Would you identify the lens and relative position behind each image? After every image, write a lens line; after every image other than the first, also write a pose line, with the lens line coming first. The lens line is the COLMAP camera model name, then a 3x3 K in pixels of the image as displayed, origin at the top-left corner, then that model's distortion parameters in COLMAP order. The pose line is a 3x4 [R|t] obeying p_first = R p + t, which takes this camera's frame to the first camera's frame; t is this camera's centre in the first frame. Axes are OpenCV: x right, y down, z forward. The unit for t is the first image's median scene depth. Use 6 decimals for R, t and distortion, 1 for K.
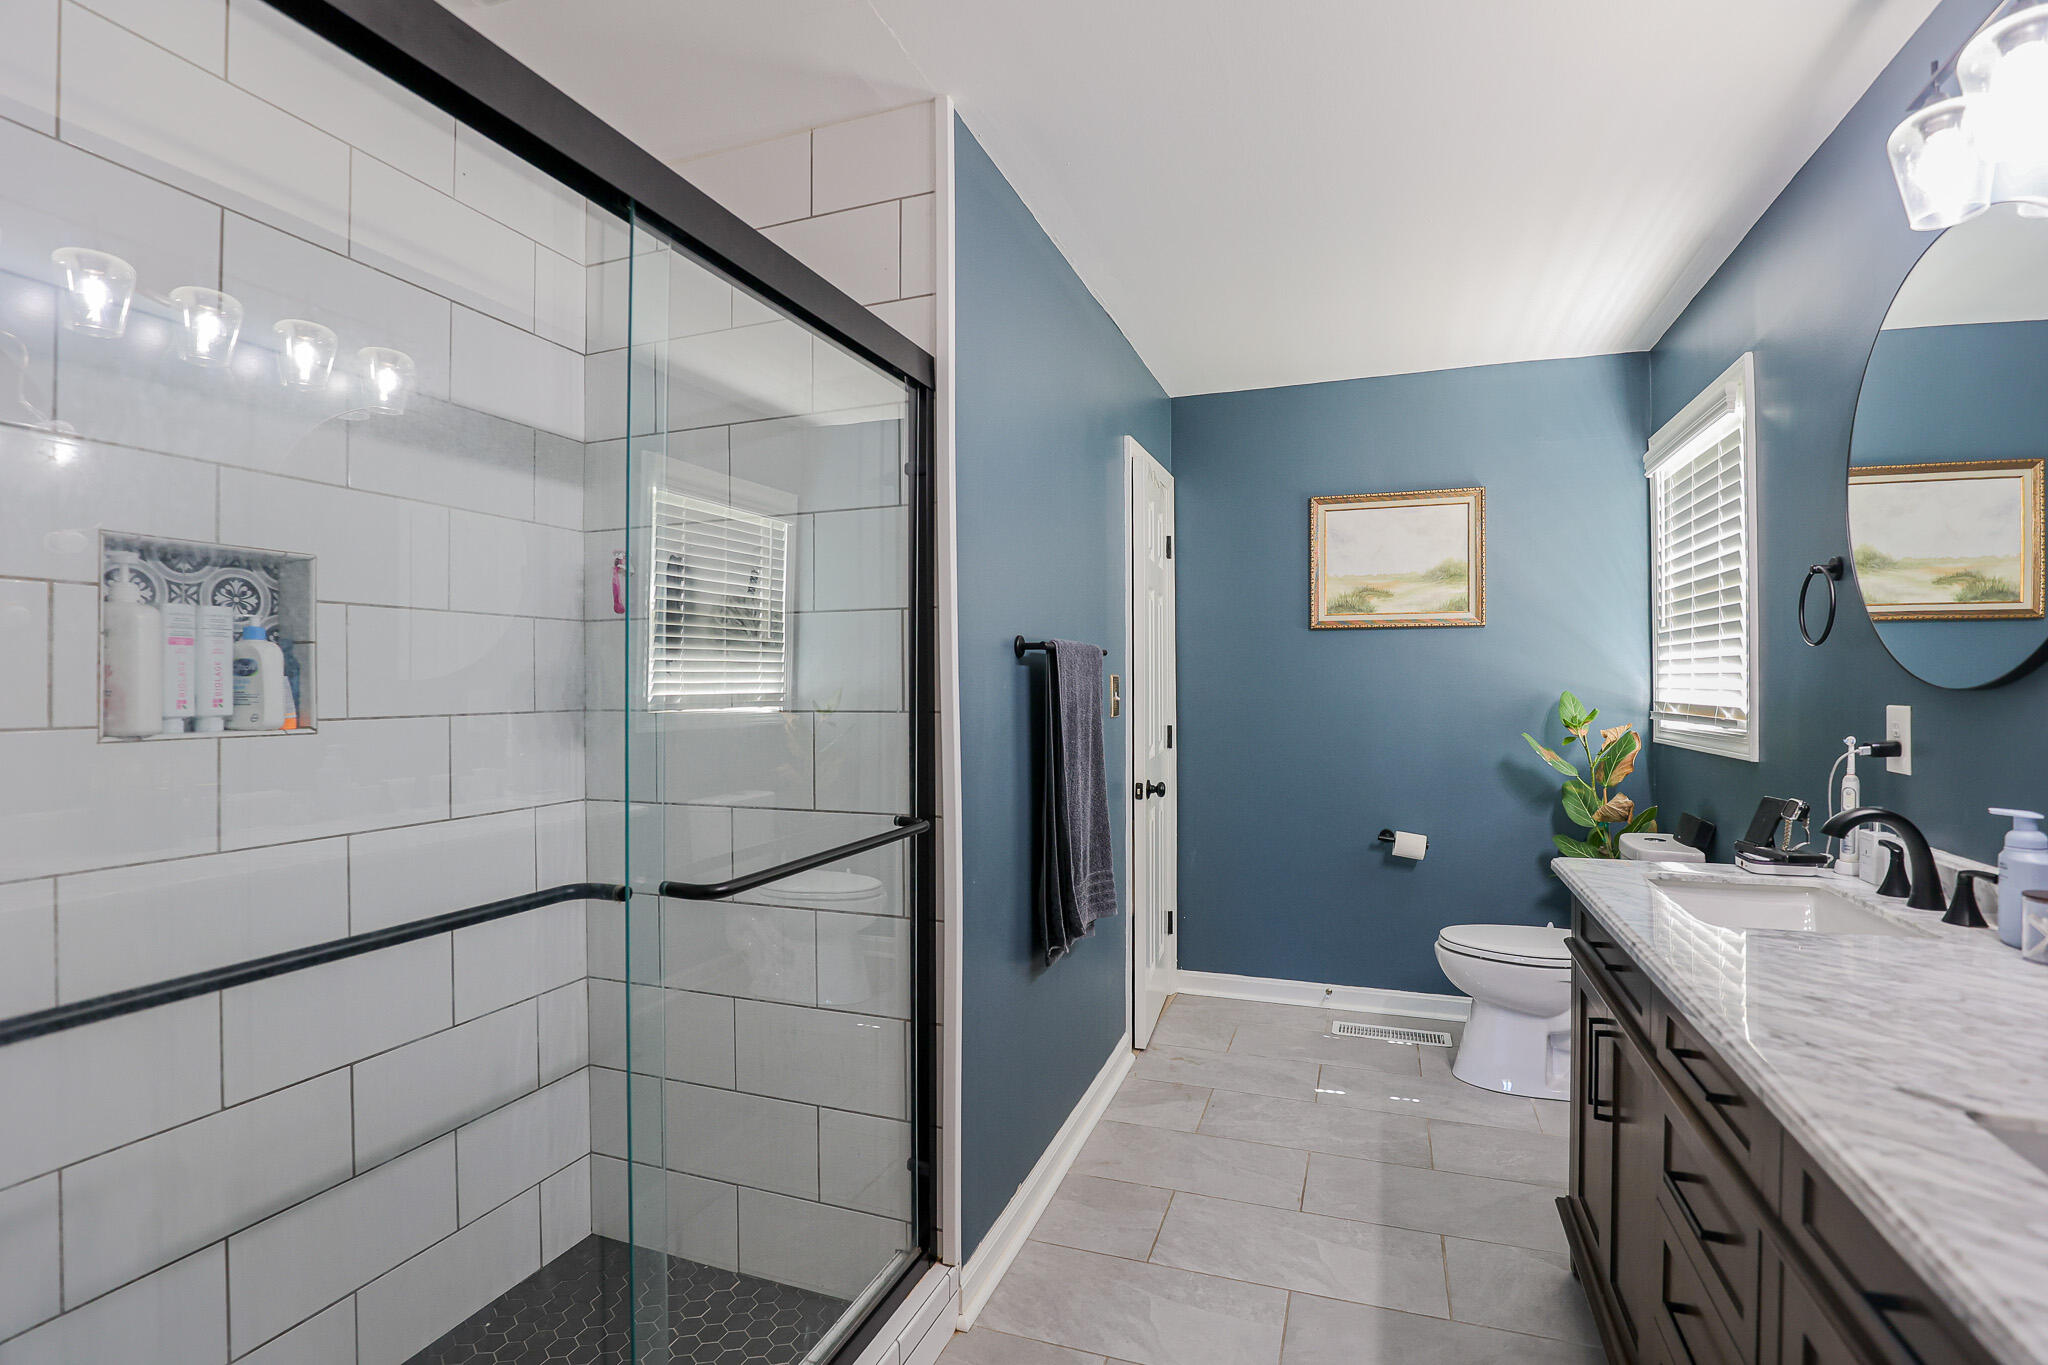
lens RADIAL K [[972.0, 0, 1040.2], [0, 972.0, 688.1], [0, 0, 1]] dist [-0.019433, 0.000628]
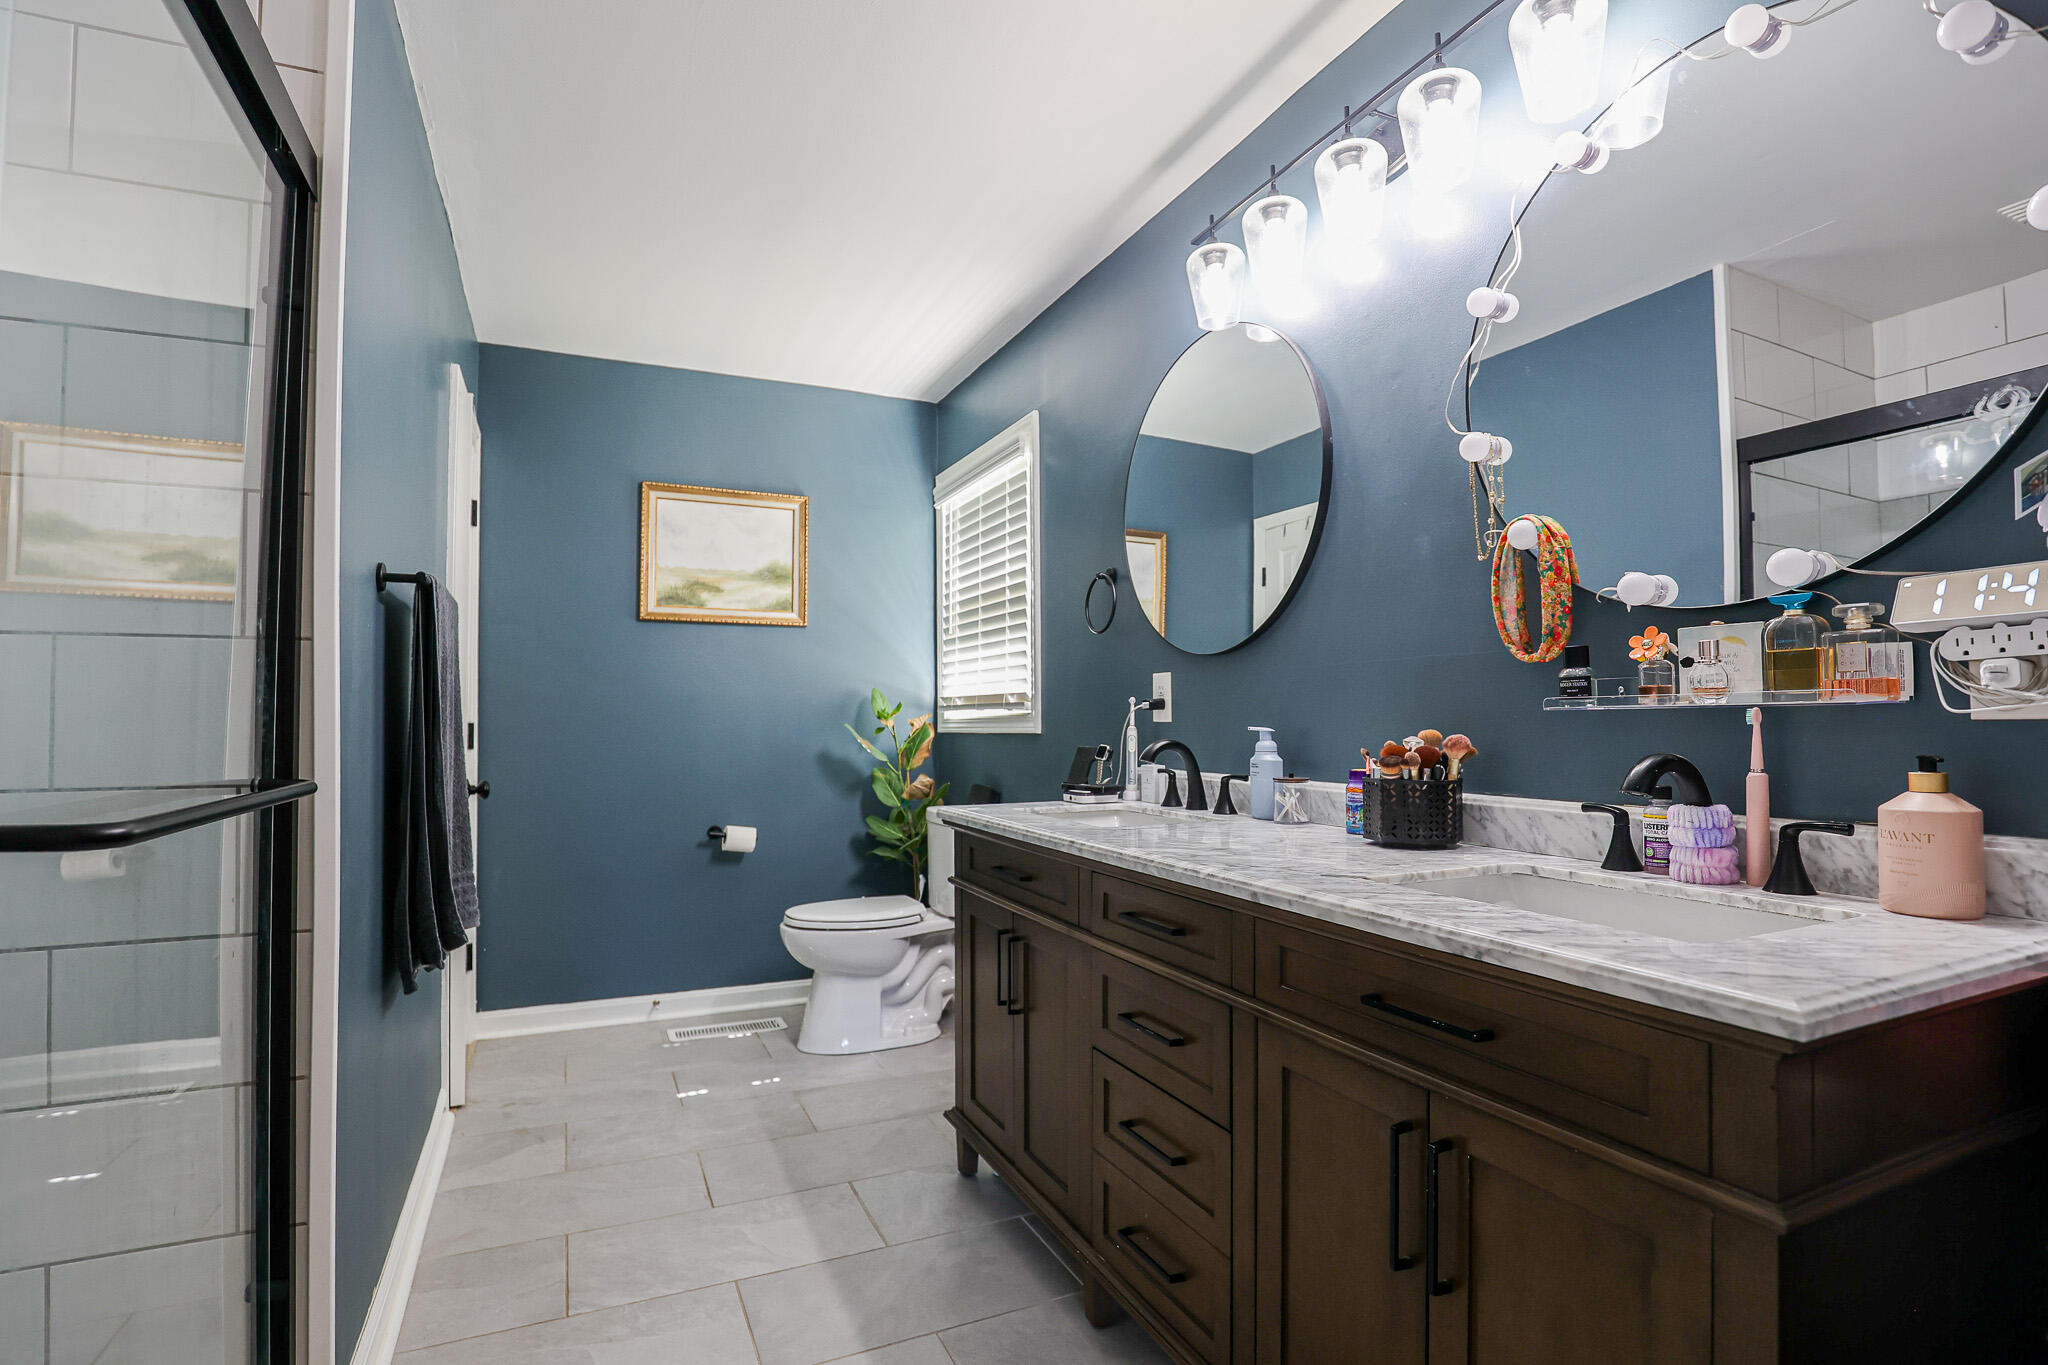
lens RADIAL K [[972.0, 0, 1040.2], [0, 972.0, 688.1], [0, 0, 1]] dist [-0.019433, 0.000628]
pose [[0.722509, 0.019660, 0.691082, -0.114895], [0.004467, 0.999442, -0.033103, 0.049475], [-0.691347, 0.027004, 0.722018, 0.062537]]
